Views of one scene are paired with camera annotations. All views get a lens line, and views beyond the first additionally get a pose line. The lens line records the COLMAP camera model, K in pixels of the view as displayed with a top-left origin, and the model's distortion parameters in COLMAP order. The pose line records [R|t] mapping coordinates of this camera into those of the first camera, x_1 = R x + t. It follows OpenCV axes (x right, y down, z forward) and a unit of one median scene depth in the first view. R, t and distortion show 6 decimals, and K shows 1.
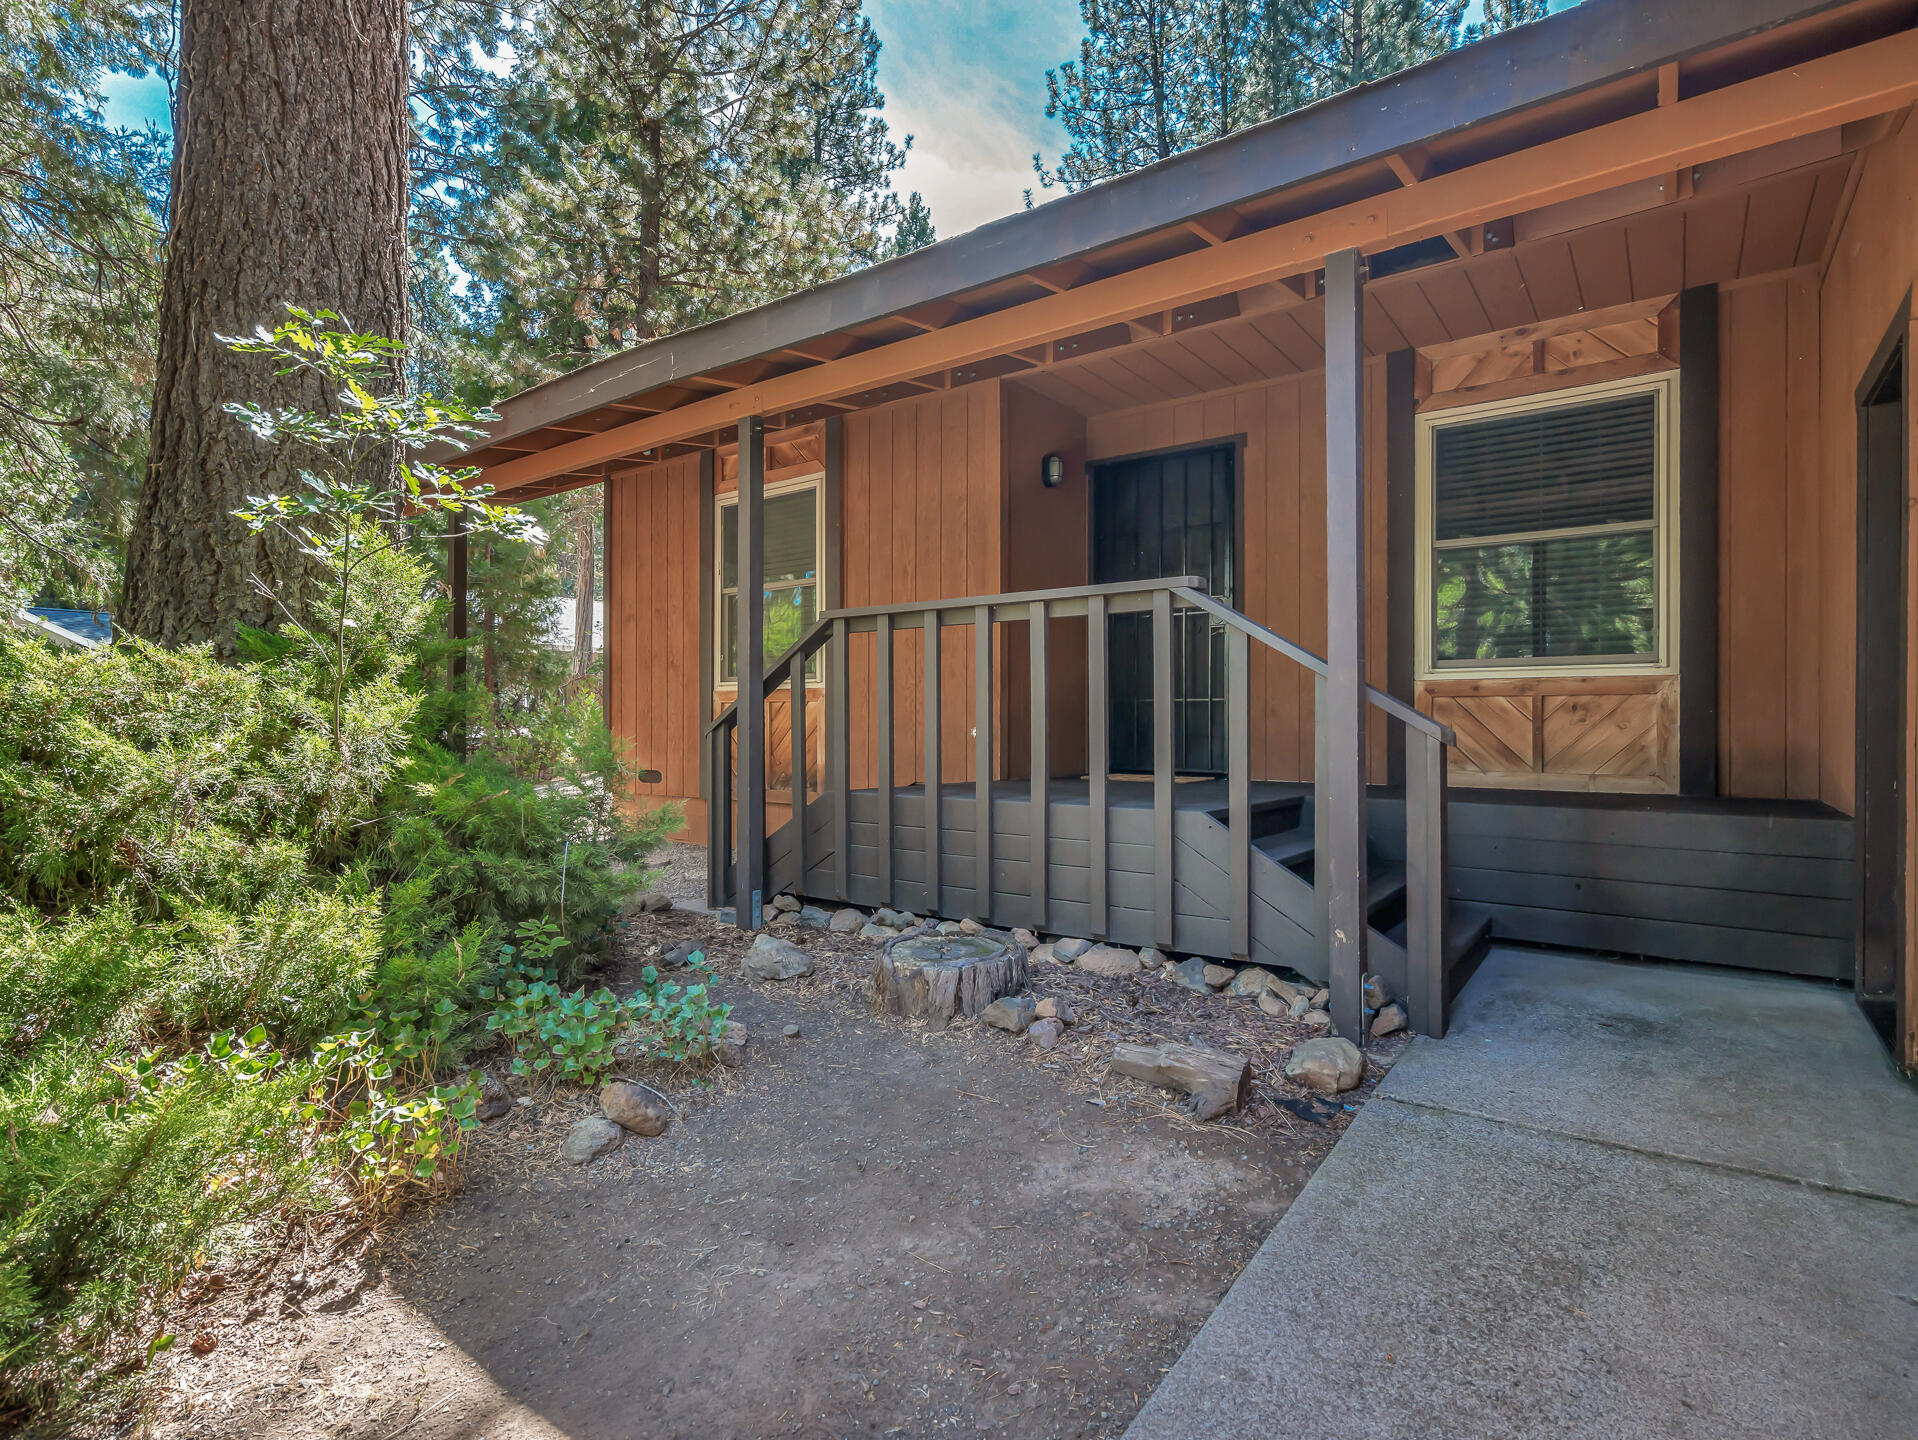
lens RADIAL K [[969.0, 0, 959.0], [0, 969.0, 720.0], [0, 0, 1]] dist [0.000942, 0.002476]
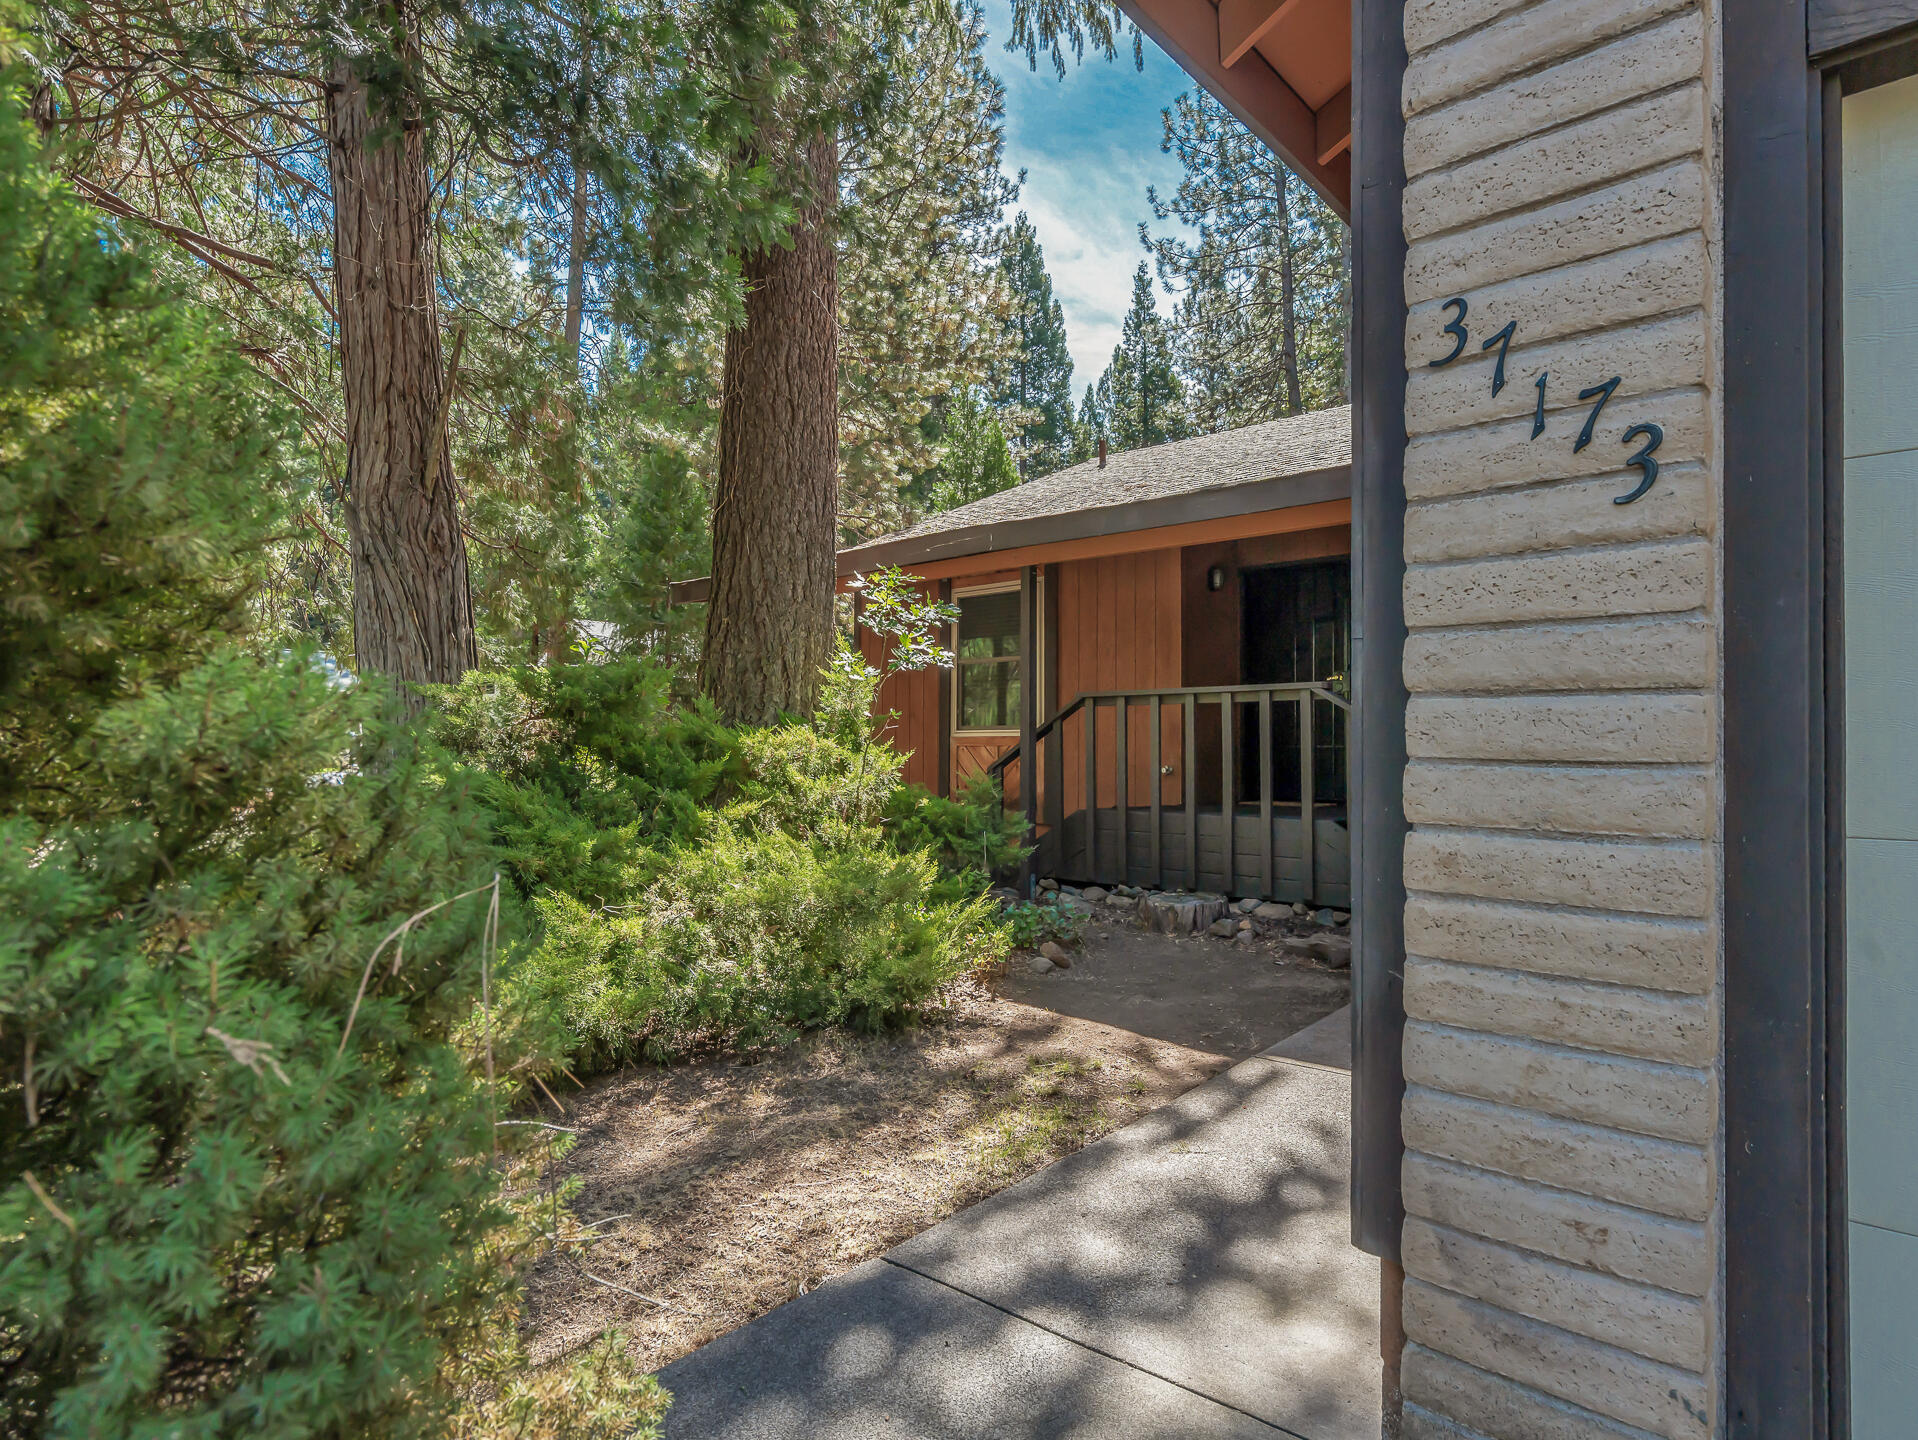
lens RADIAL K [[1100.4, 0, 959.0], [0, 1100.4, 720.0], [0, 0, 1]] dist [-0.002876, -0.000240]
pose [[0.997529, 0.003023, -0.070198, -0.162552], [-0.004658, 0.999721, -0.023143, -0.021312], [0.070108, 0.023413, 0.997265, -0.597310]]
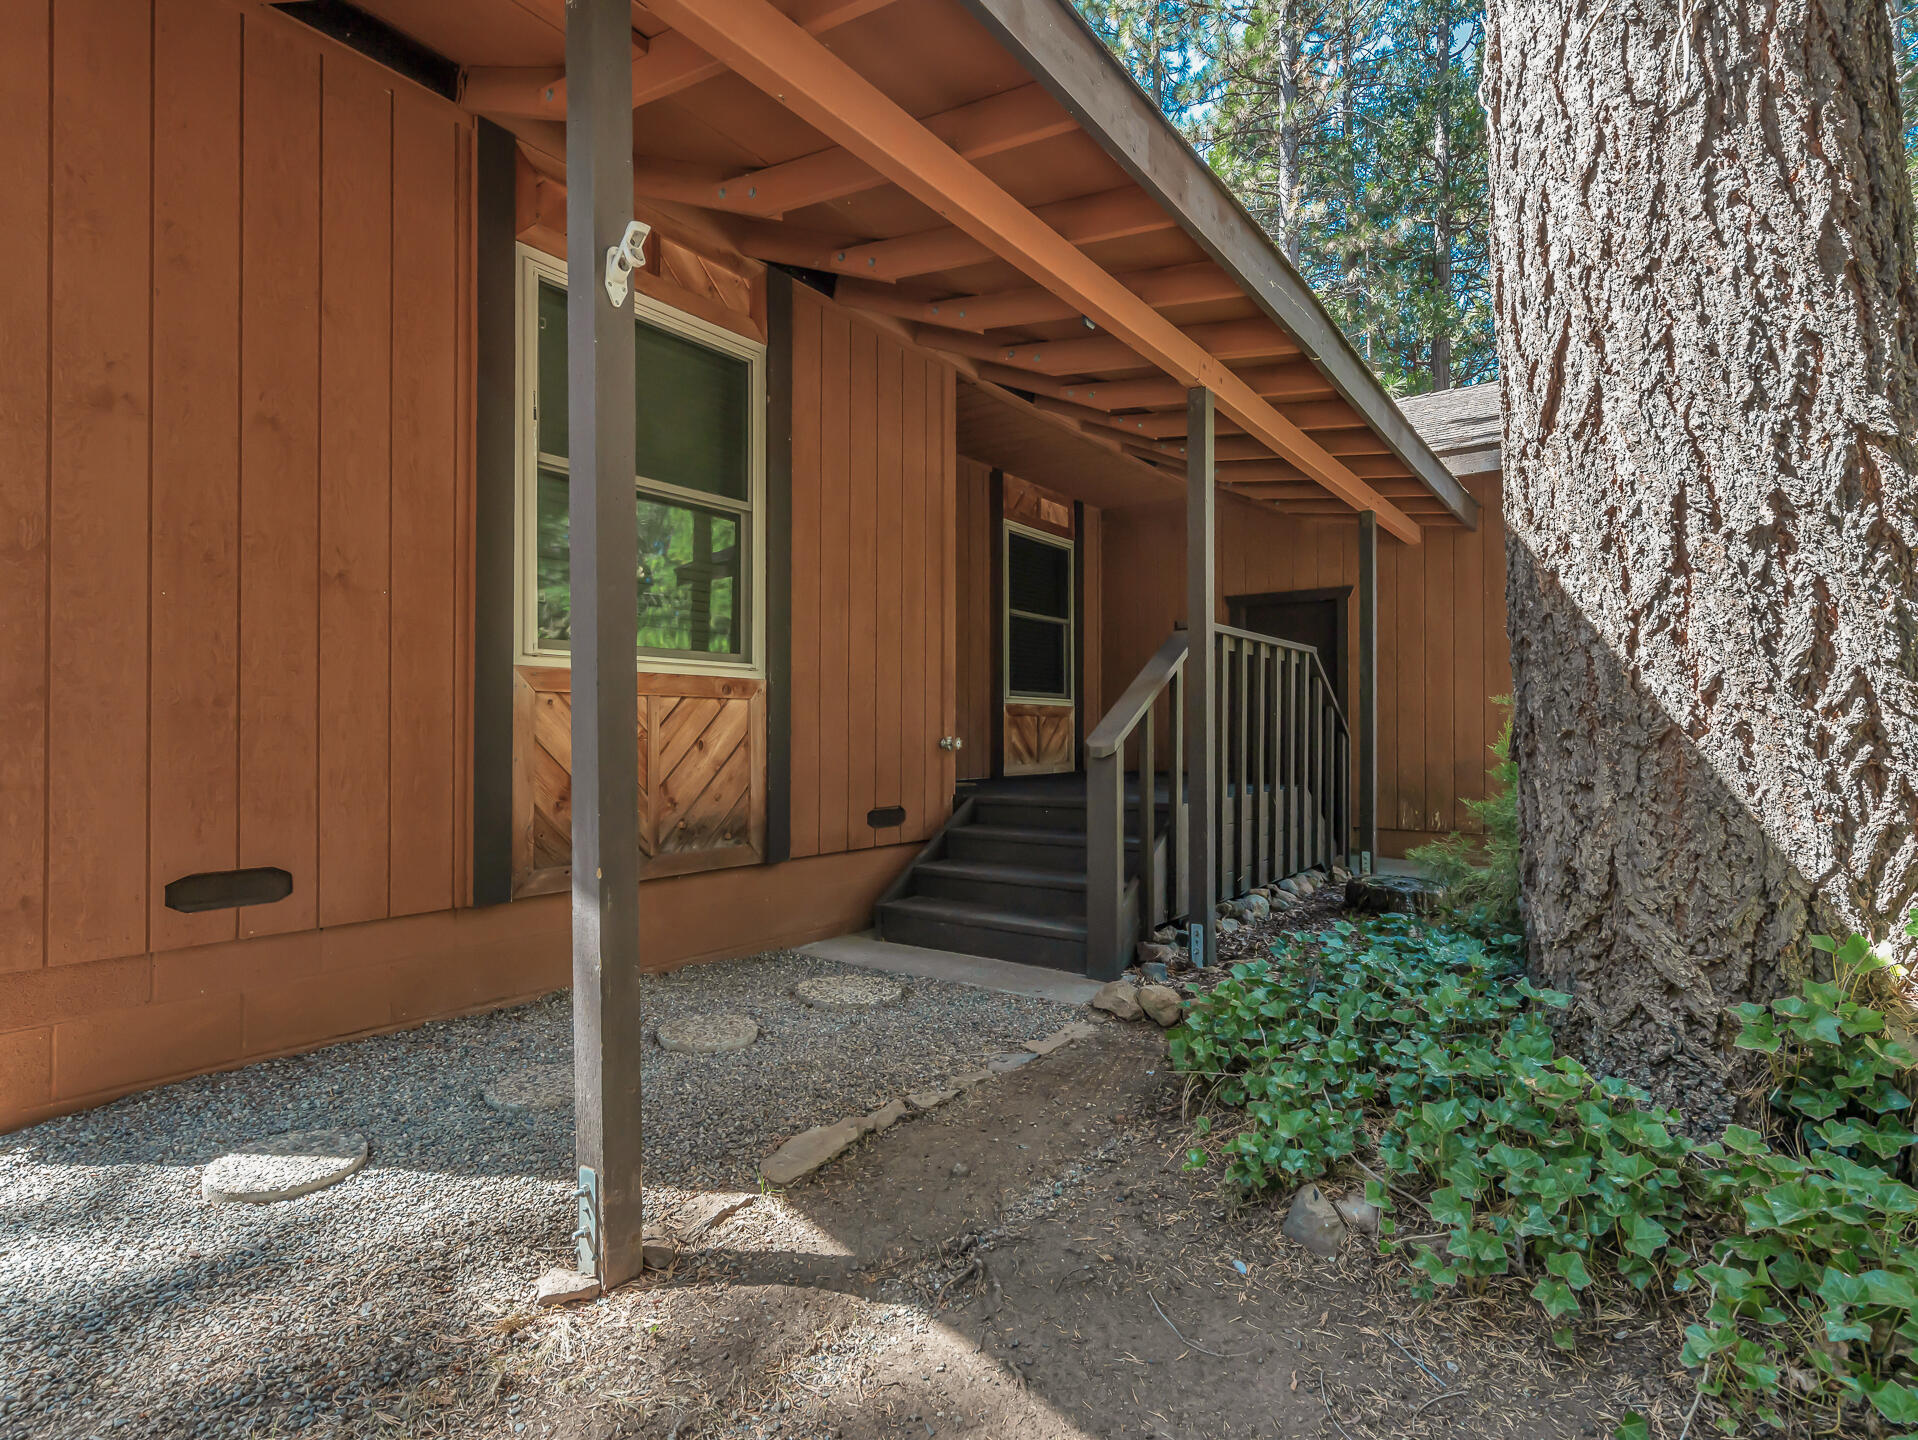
lens RADIAL K [[969.0, 0, 959.0], [0, 969.0, 720.0], [0, 0, 1]] dist [0.000942, 0.002476]
pose [[0.002811, 0.009889, 0.999947, -0.922385], [-0.011157, 0.999889, -0.009857, -0.002233], [-0.999934, -0.011129, 0.002921, 1.023471]]
